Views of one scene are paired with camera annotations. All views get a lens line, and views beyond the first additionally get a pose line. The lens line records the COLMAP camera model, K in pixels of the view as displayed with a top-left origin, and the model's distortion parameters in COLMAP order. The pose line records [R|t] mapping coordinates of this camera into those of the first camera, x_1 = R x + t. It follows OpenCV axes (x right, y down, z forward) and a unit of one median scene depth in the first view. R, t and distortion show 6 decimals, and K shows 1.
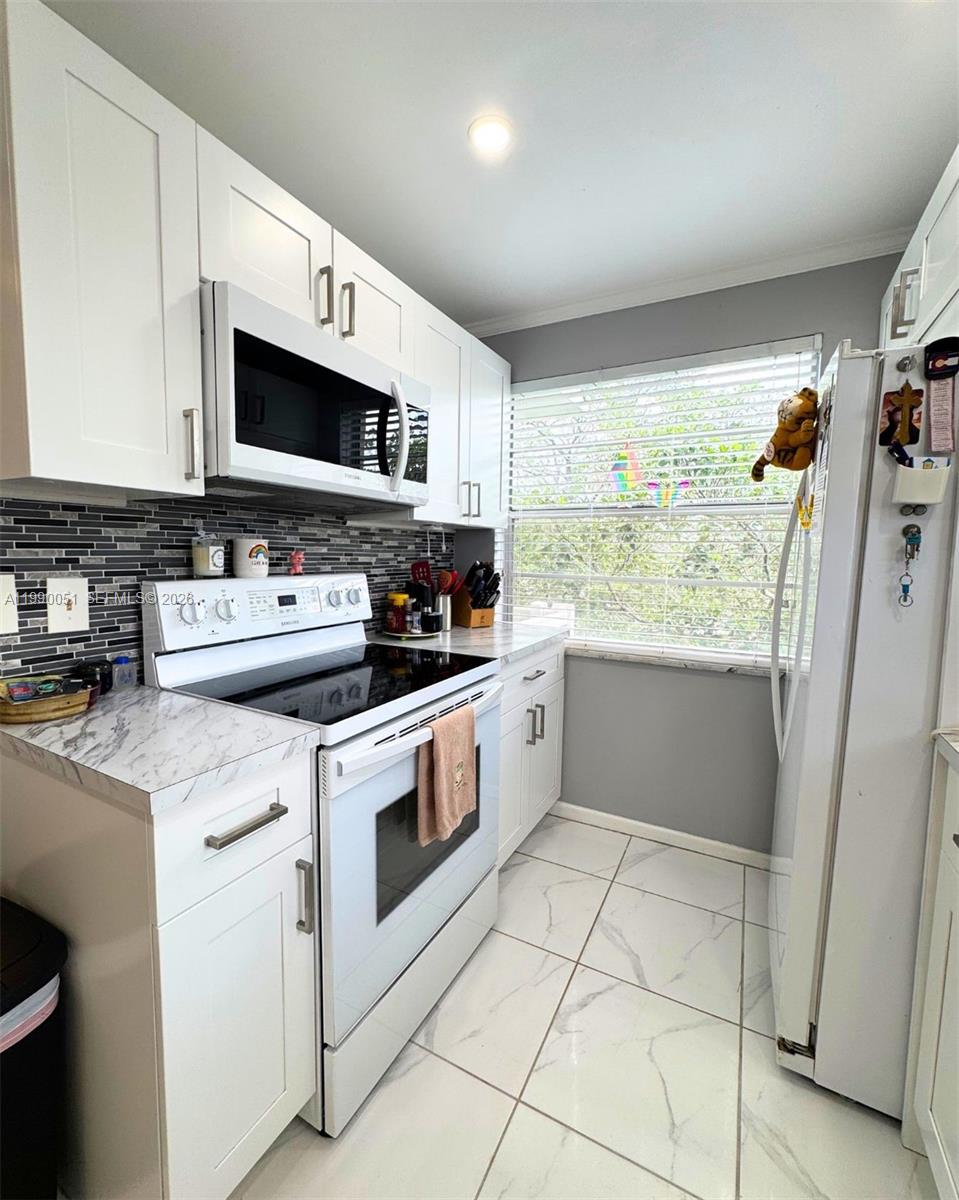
lens RADIAL K [[514.0, 0, 483.3], [0, 514.0, 598.1], [0, 0, 1]] dist [-0.004931, 0.002217]
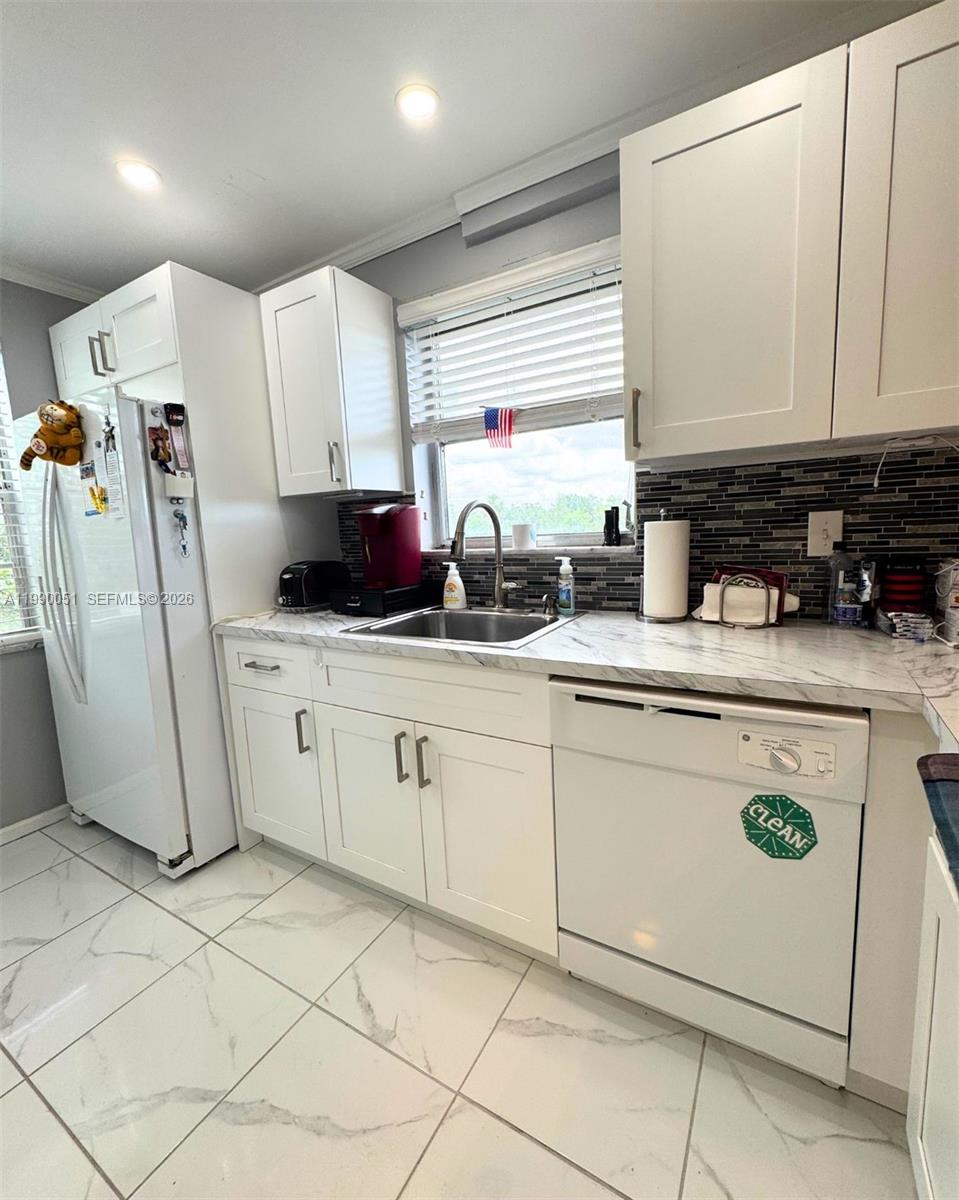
lens RADIAL K [[514.0, 0, 484.5], [0, 514.0, 595.9], [0, 0, 1]] dist [-0.004931, 0.002217]
pose [[0.050685, -0.154999, 0.986613, -0.816020], [0.130133, 0.980486, 0.147351, 0.018442], [-0.990200, 0.120922, 0.069867, -0.088519]]
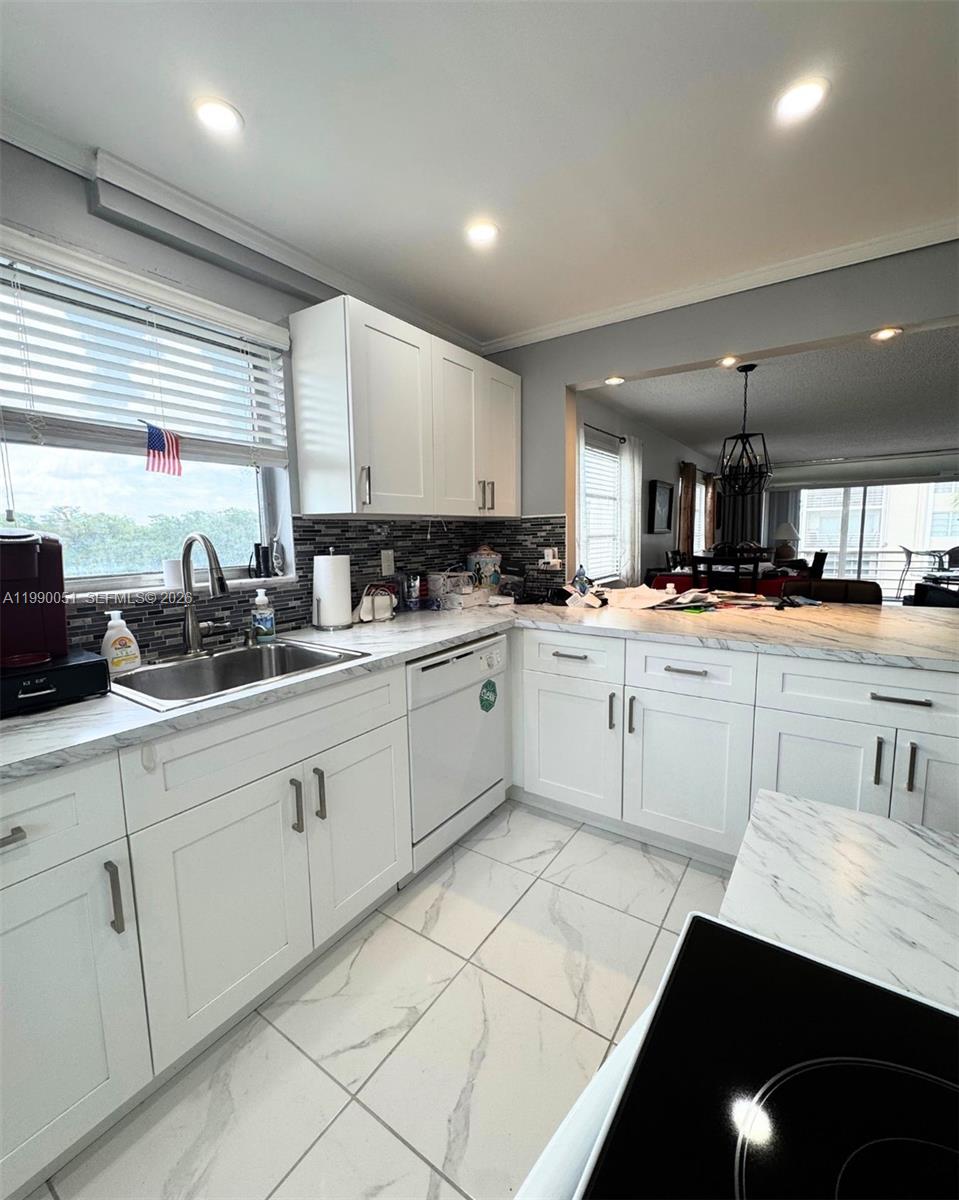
lens RADIAL K [[514.0, 0, 484.7], [0, 514.0, 594.9], [0, 0, 1]] dist [-0.004931, 0.002217]
pose [[-0.993595, -0.012254, 0.112330, -0.138250], [0.010926, 0.979025, 0.203446, -0.156581], [-0.112467, 0.203370, -0.972621, 1.373783]]
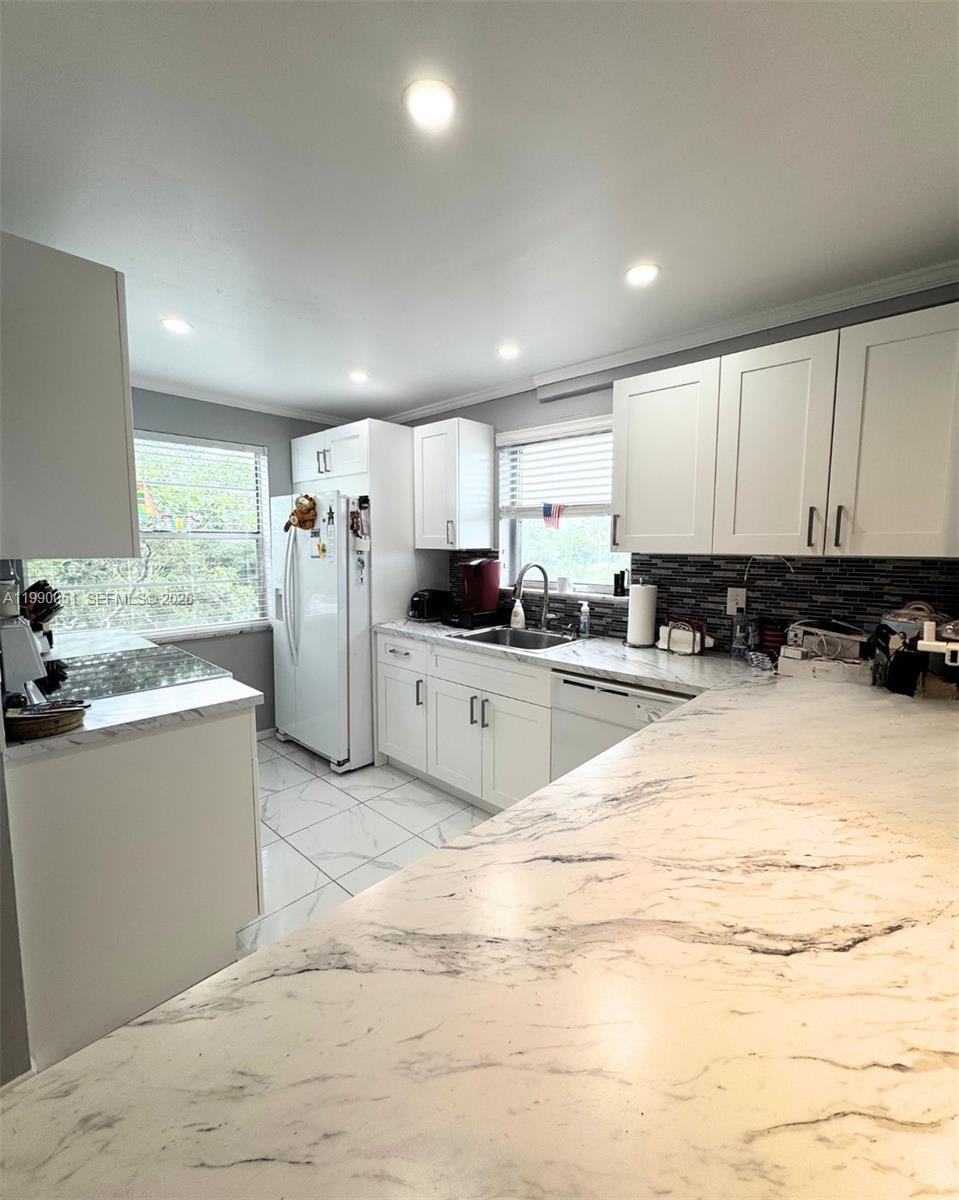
lens RADIAL K [[514.0, 0, 483.5], [0, 514.0, 596.9], [0, 0, 1]] dist [-0.004931, 0.002217]
pose [[0.257816, -0.116291, 0.959170, -1.789046], [0.080711, 0.991853, 0.098559, -0.148558], [-0.962817, 0.052005, 0.265101, -0.436312]]
